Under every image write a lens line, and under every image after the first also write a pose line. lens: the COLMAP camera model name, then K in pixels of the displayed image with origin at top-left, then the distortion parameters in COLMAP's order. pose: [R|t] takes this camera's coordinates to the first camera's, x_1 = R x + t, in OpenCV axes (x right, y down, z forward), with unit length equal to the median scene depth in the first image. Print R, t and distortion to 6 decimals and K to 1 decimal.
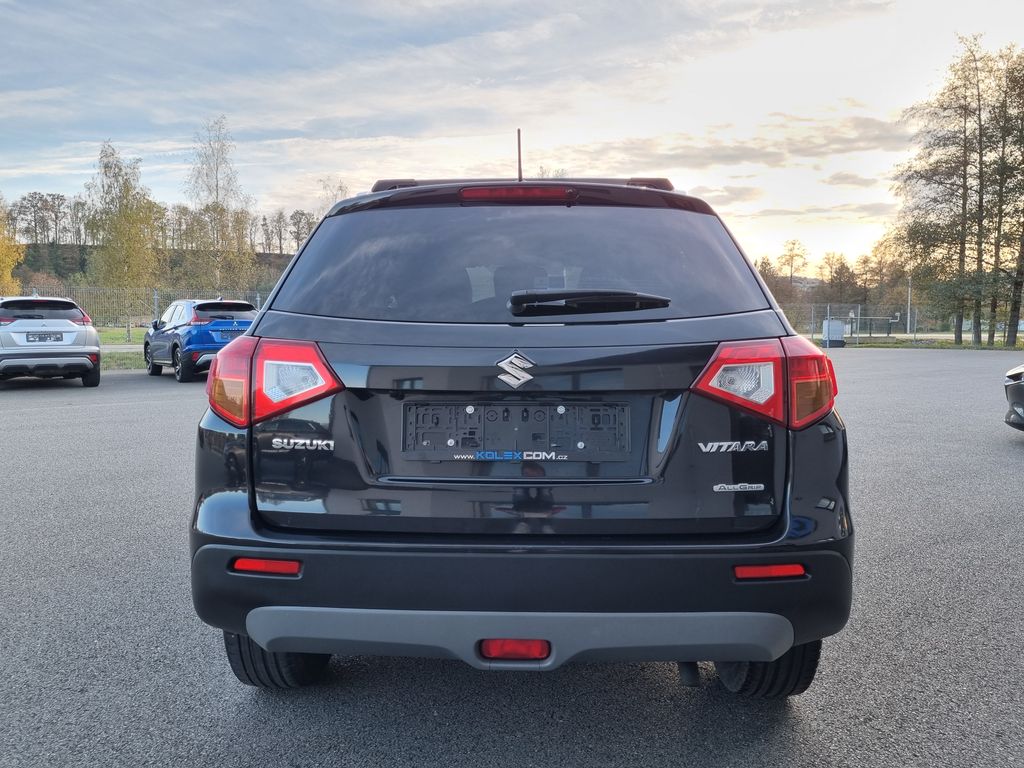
lens RADIAL K [[784.4, 0, 517.8], [0, 784.4, 390.6], [0, 0, 1]] dist [0.054035, -0.053094]
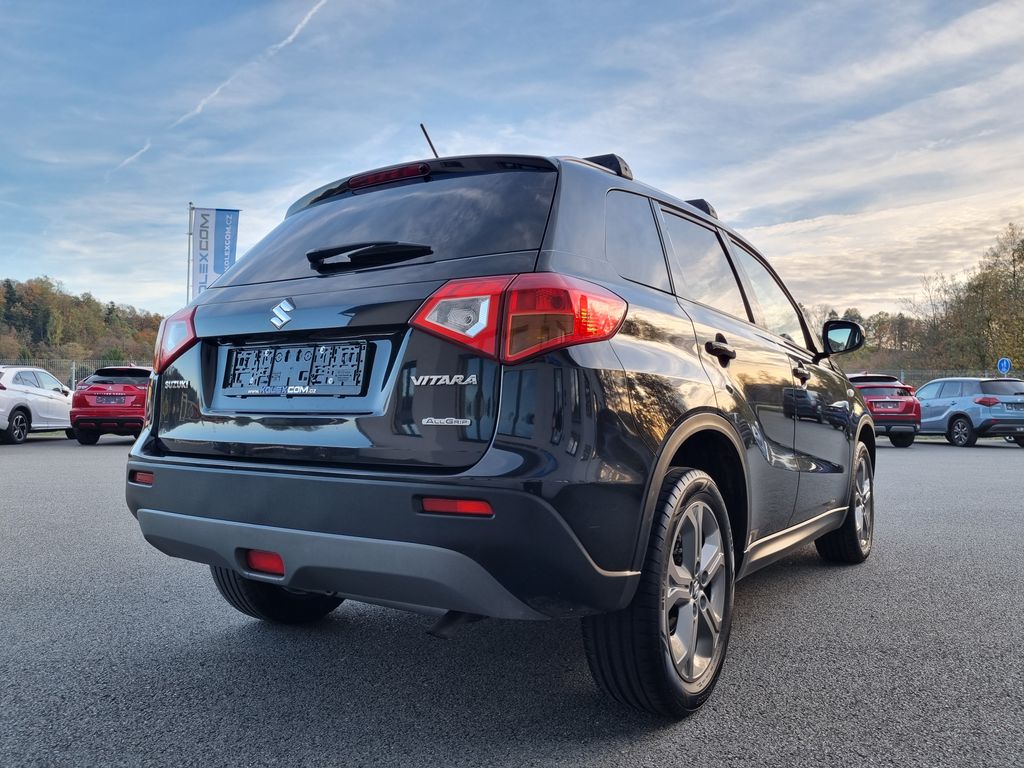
lens RADIAL K [[784.4, 0, 517.8], [0, 784.4, 390.6], [0, 0, 1]] dist [0.054035, -0.053094]
pose [[0.847263, -0.007203, -0.531125, 0.867916], [-0.052995, 0.993773, -0.098016, 0.173853], [0.528524, 0.111192, 0.841605, 0.216780]]
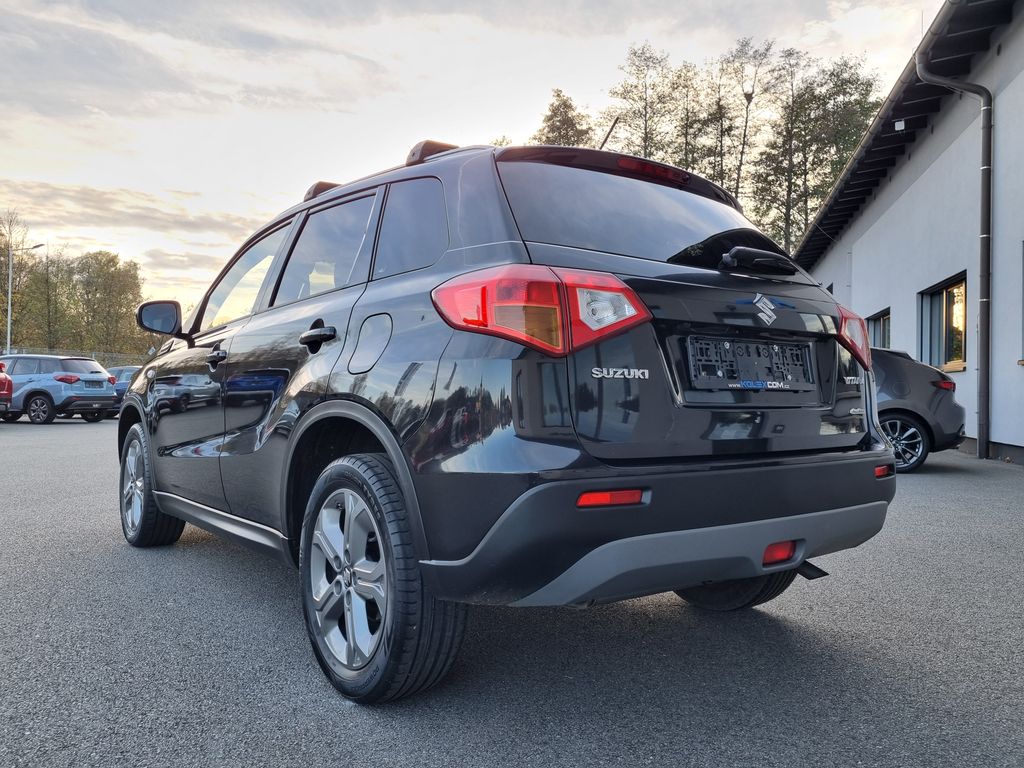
lens RADIAL K [[783.6, 0, 515.5], [0, 783.6, 383.6], [0, 0, 1]] dist [-0.002528, -0.004493]
pose [[0.793858, 0.008558, 0.608043, -0.968048], [0.049274, 0.995708, -0.078346, 0.149848], [-0.606104, 0.092156, 0.790029, 0.304580]]
